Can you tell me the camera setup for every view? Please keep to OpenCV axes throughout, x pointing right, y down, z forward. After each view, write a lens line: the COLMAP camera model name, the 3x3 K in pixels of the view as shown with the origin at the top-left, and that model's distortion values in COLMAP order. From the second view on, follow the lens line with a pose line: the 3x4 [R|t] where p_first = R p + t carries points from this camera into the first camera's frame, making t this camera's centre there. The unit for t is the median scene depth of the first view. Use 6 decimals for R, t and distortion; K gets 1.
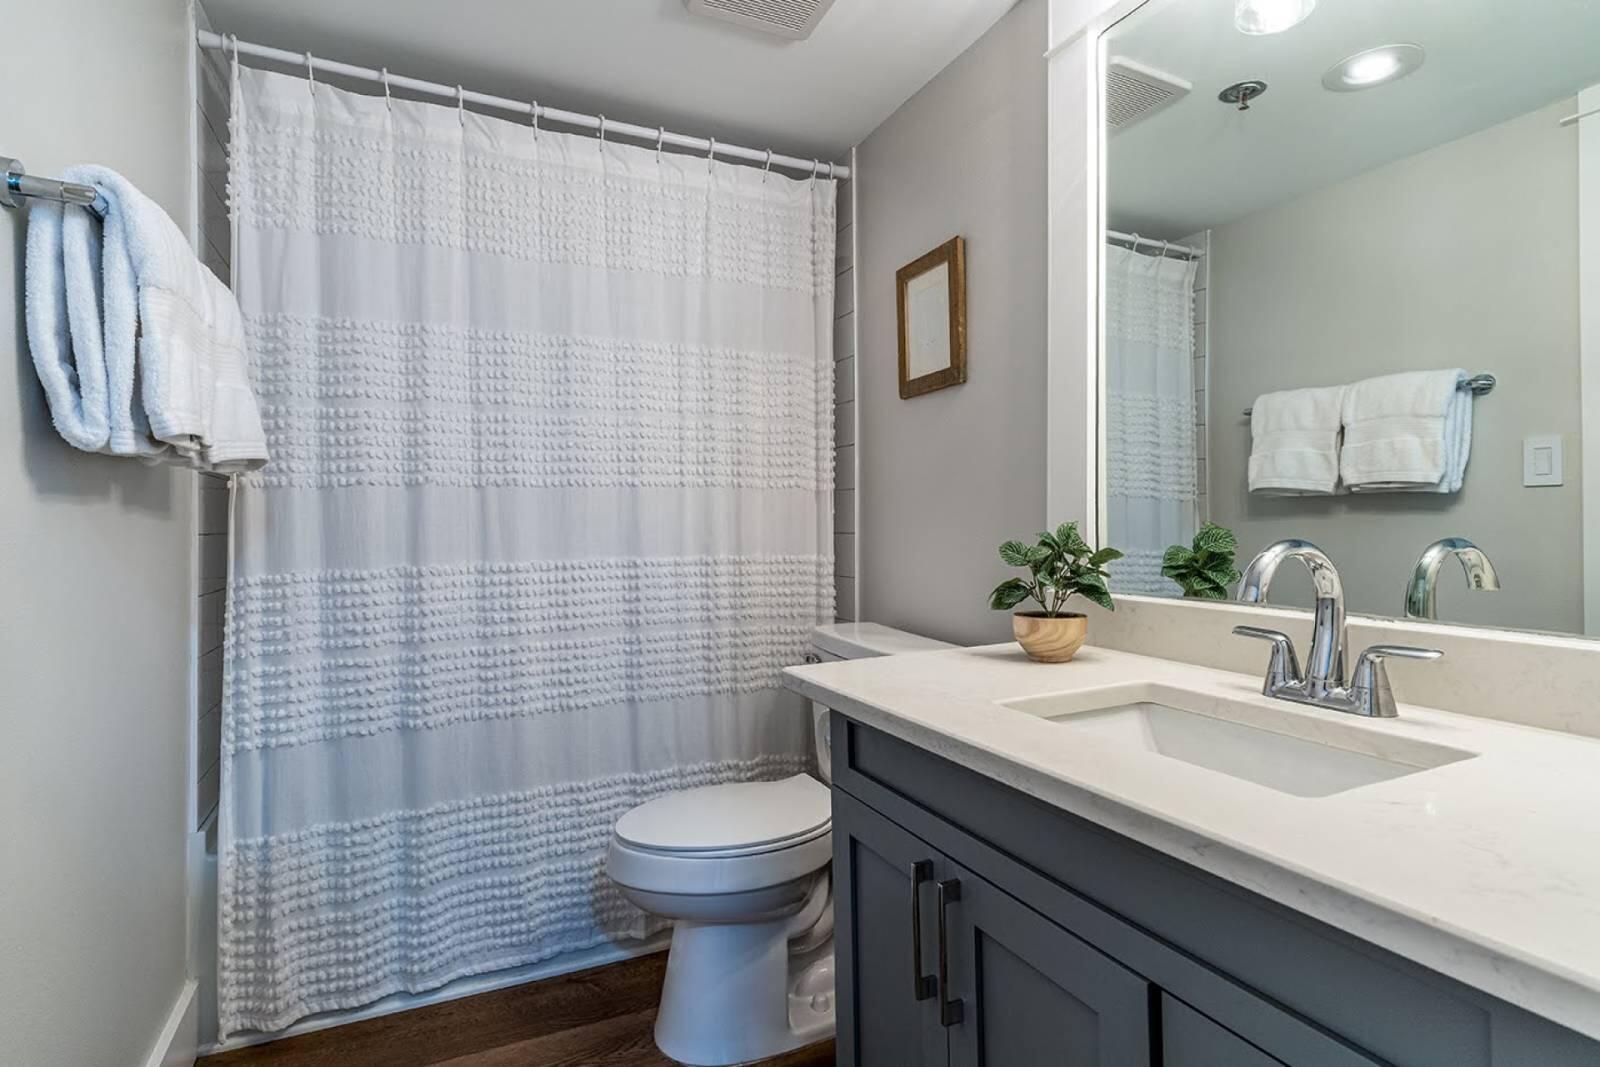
lens RADIAL K [[798.4, 0, 798.2], [0, 798.4, 526.7], [0, 0, 1]] dist [0.003488, 0.000979]
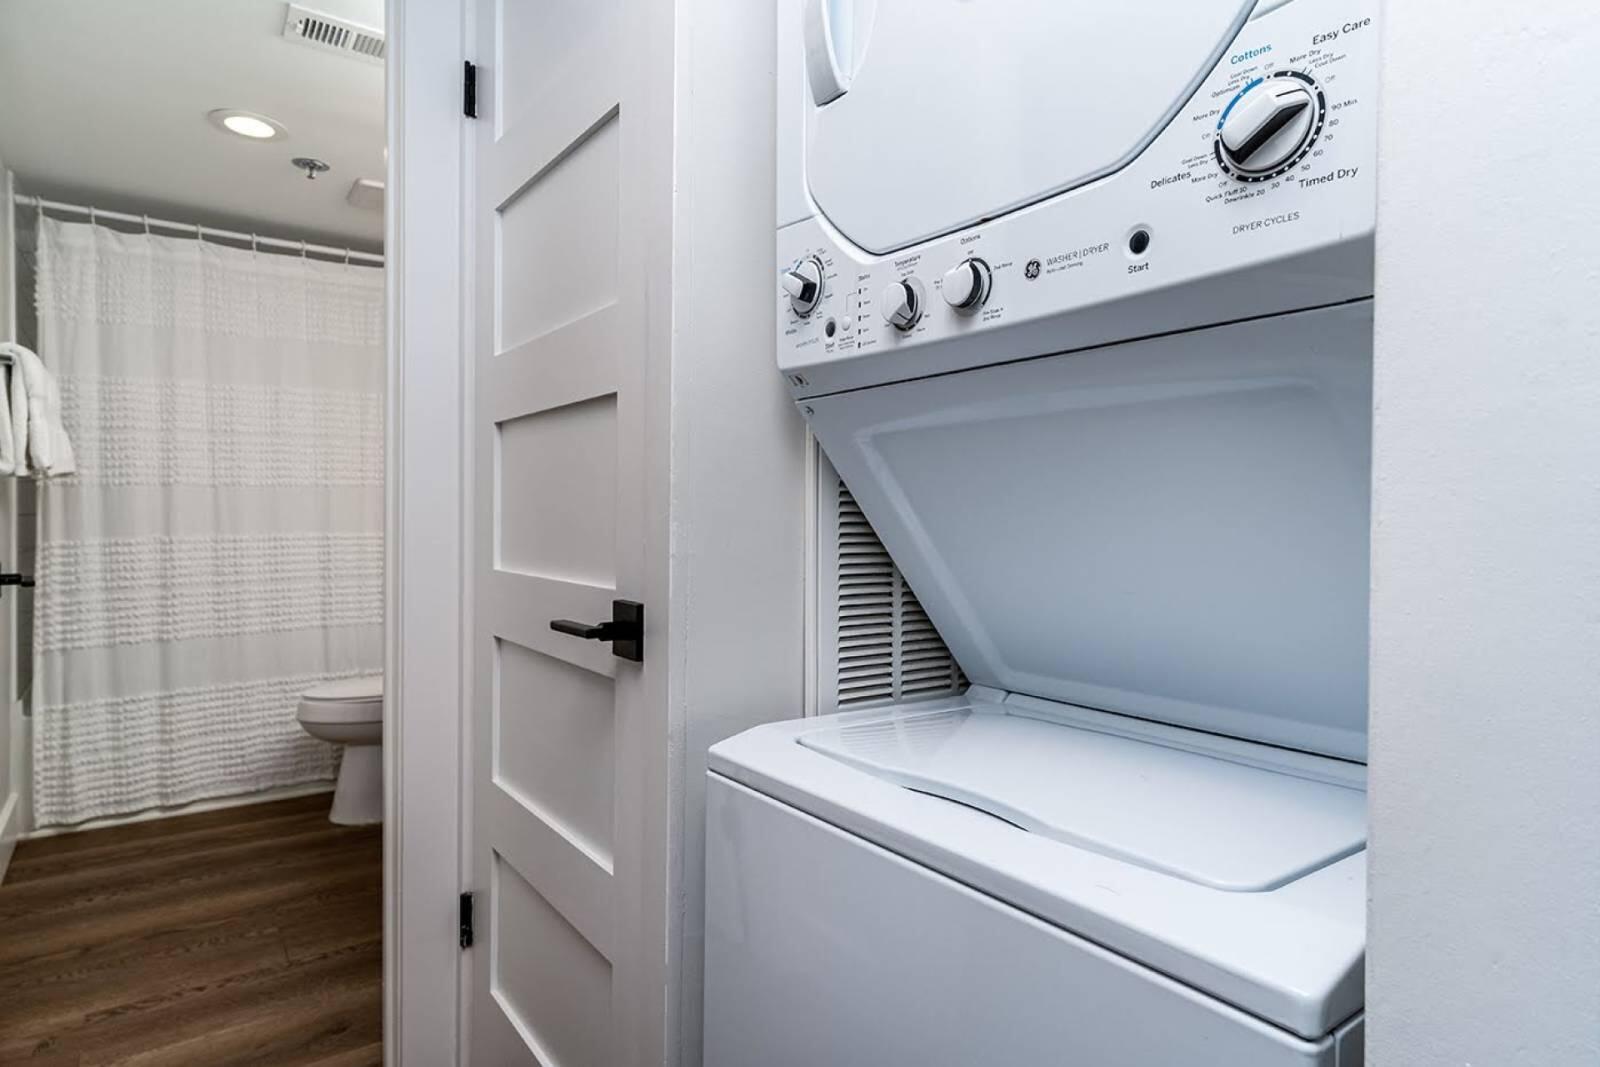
lens RADIAL K [[890.5, 0, 802.7], [0, 890.5, 531.6], [0, 0, 1]] dist [0.000667, 0.000014]
pose [[0.982796, 0.006095, 0.184596, 0.426843], [-0.009164, 0.999834, 0.015776, 0.000572], [-0.184469, -0.017196, 0.982688, -0.957463]]
